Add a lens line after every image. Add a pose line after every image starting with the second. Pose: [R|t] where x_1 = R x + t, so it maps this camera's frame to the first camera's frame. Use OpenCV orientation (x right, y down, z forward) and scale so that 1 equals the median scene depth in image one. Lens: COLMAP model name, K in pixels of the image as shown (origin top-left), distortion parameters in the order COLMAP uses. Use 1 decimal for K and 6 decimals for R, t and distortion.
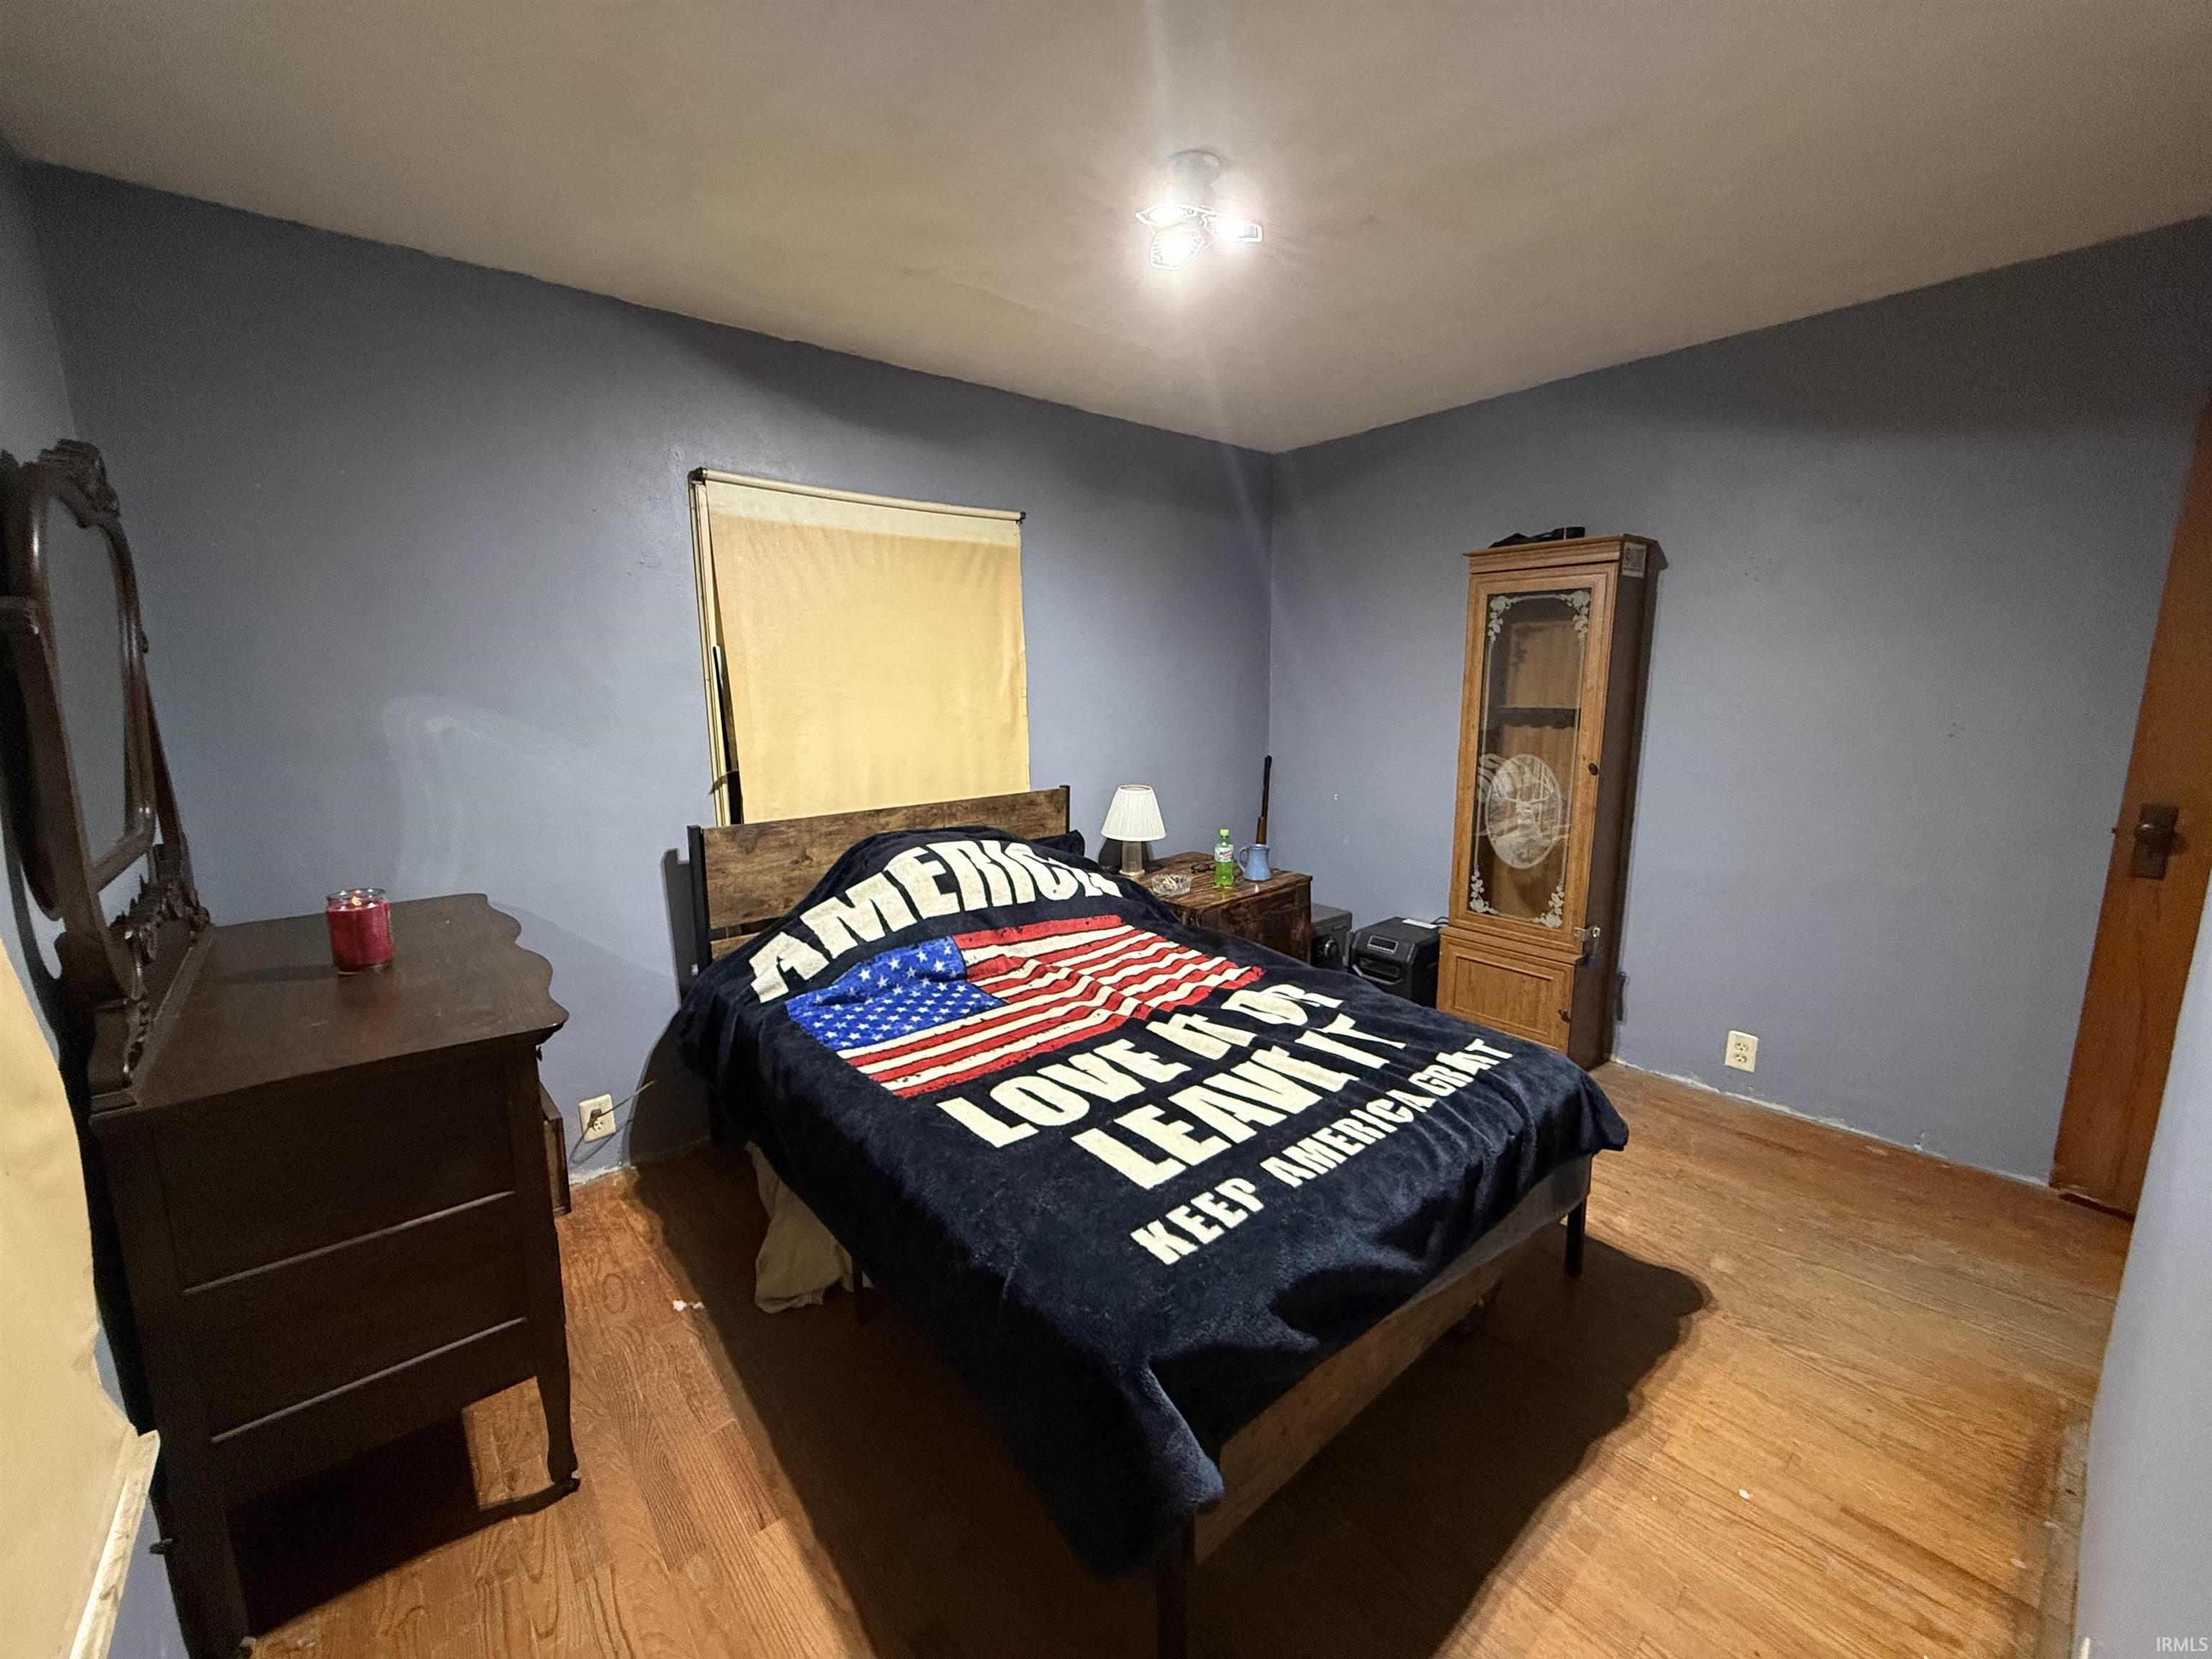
lens RADIAL K [[873.5, 0, 1105.6], [0, 873.5, 823.6], [0, 0, 1]] dist [0.001531, -0.000066]
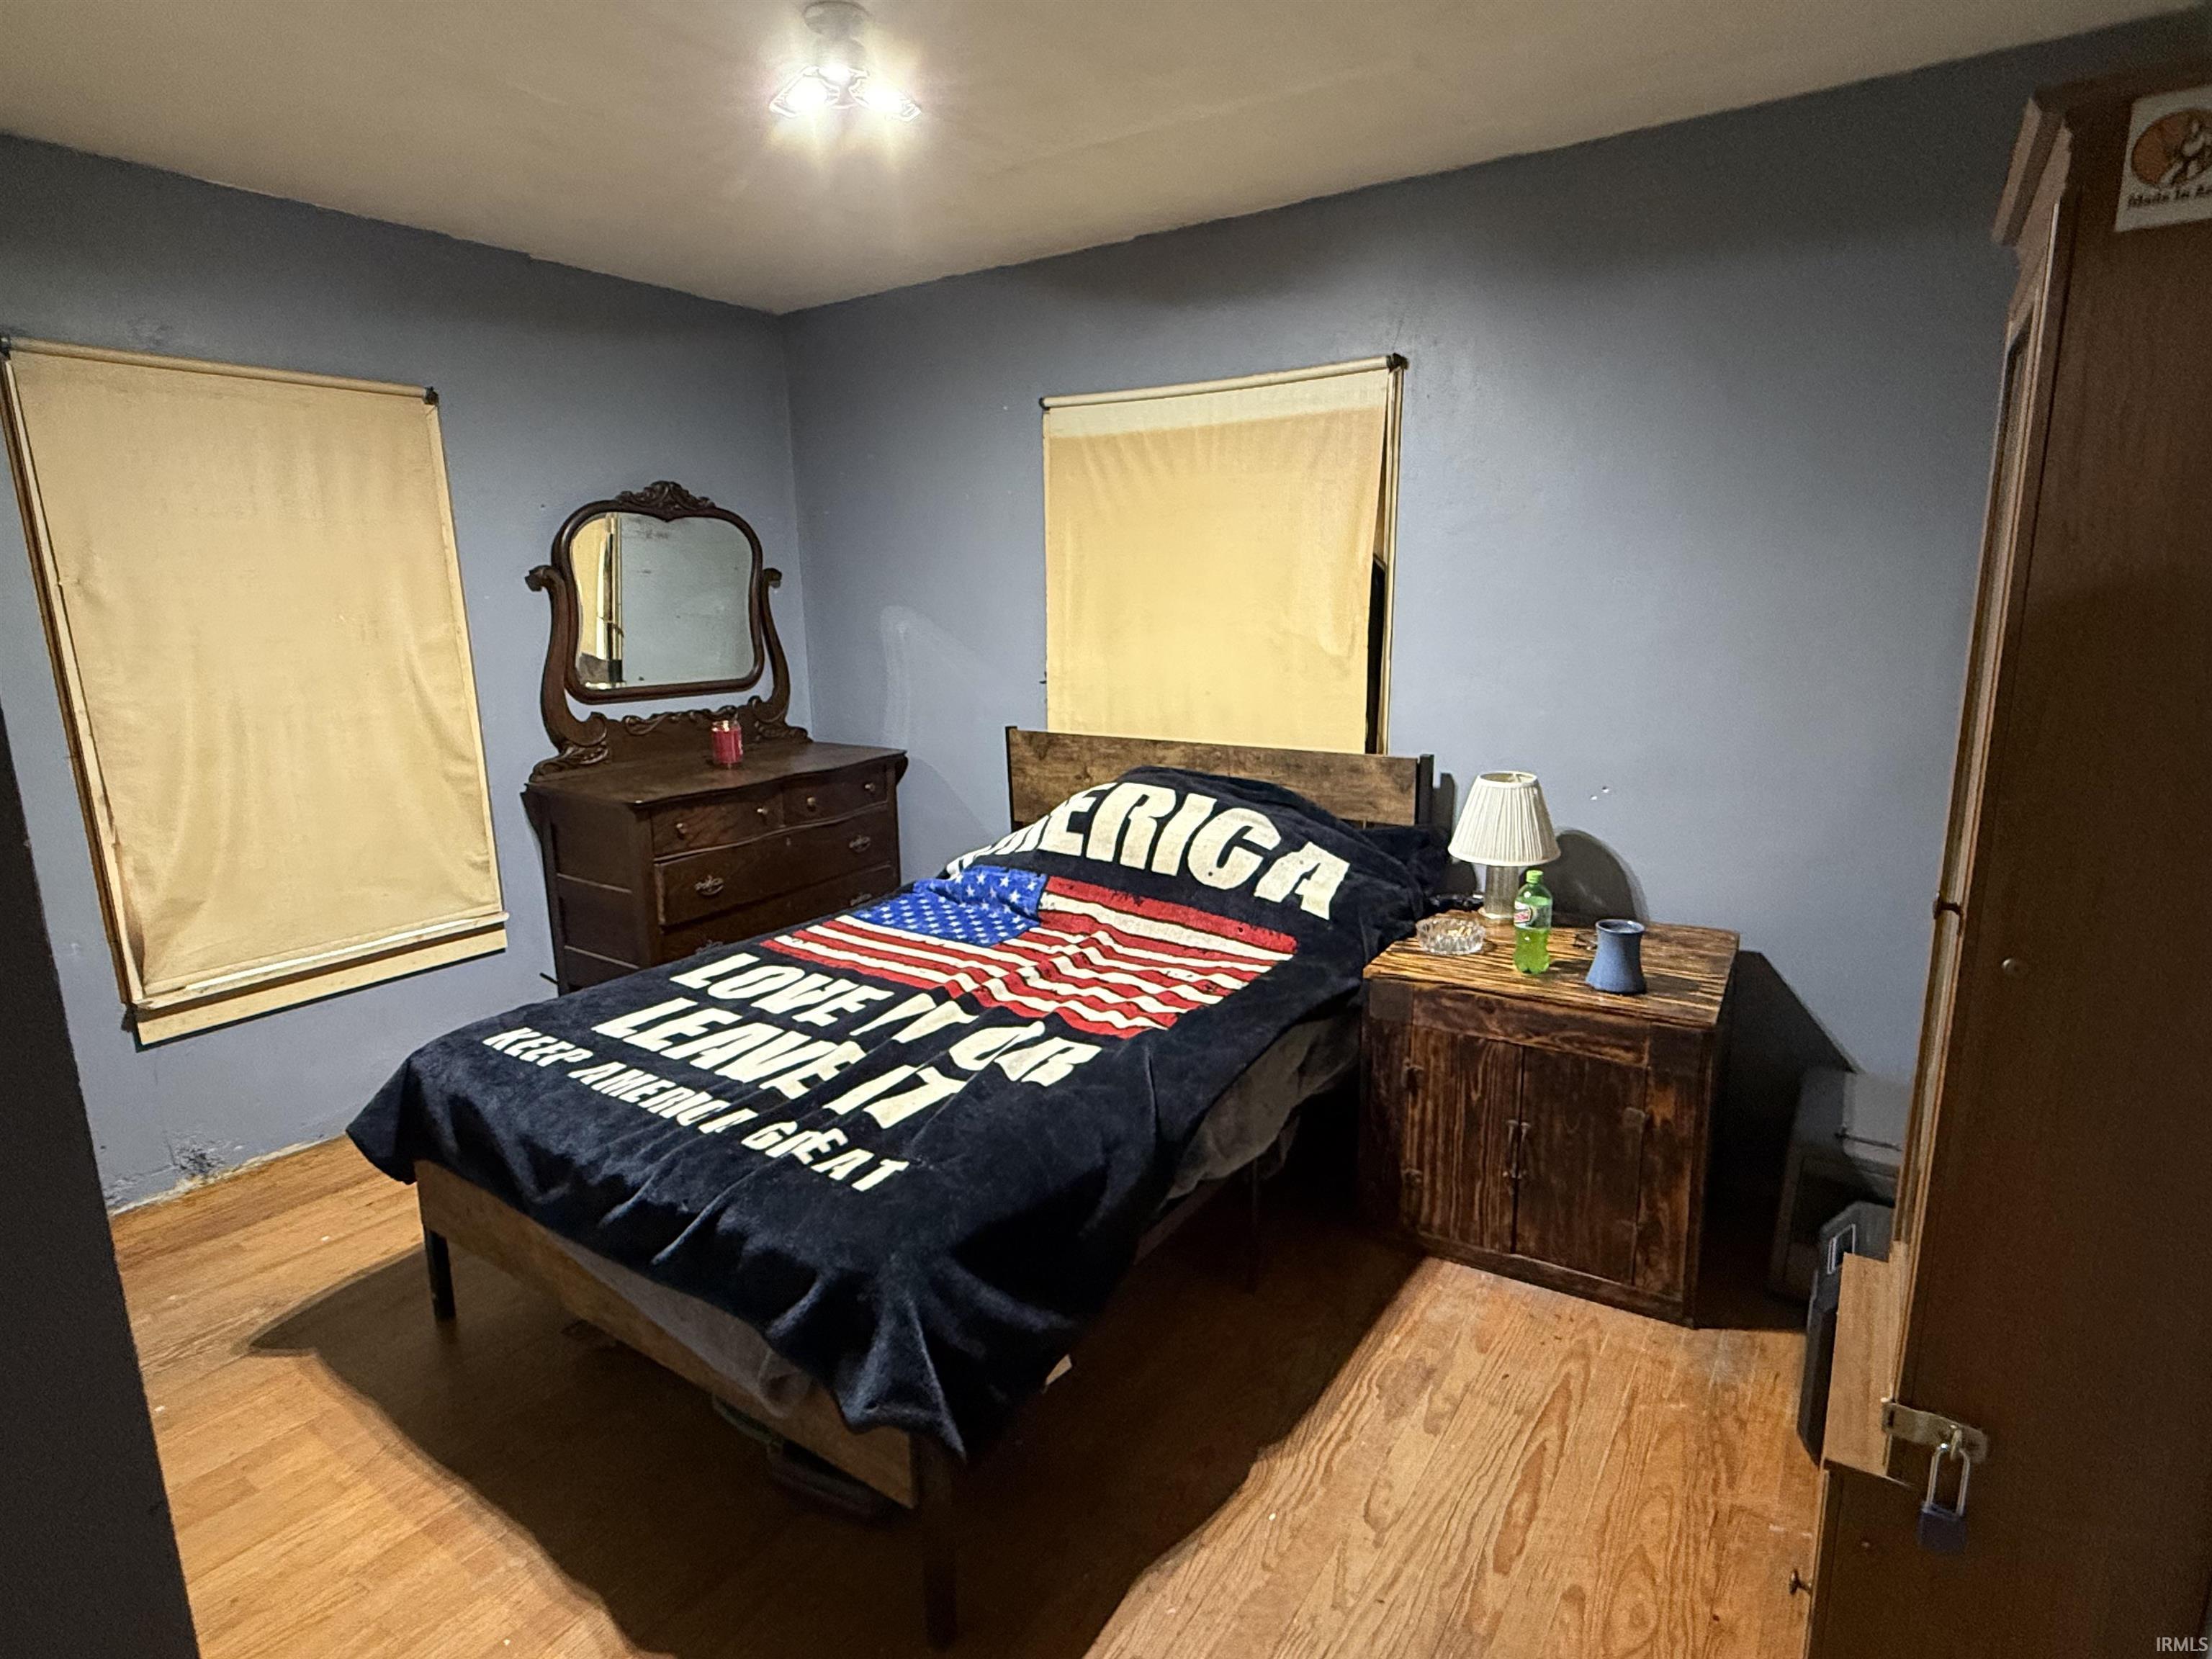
lens RADIAL K [[1154.4, 0, 1106.0], [0, 1154.4, 829.5], [0, 0, 1]] dist [-0.000640, -0.000192]
pose [[0.265678, 0.199281, -0.943240, 1.104015], [-0.151478, 0.974878, 0.163300, -0.143391], [0.952087, 0.099495, 0.289190, 0.777378]]
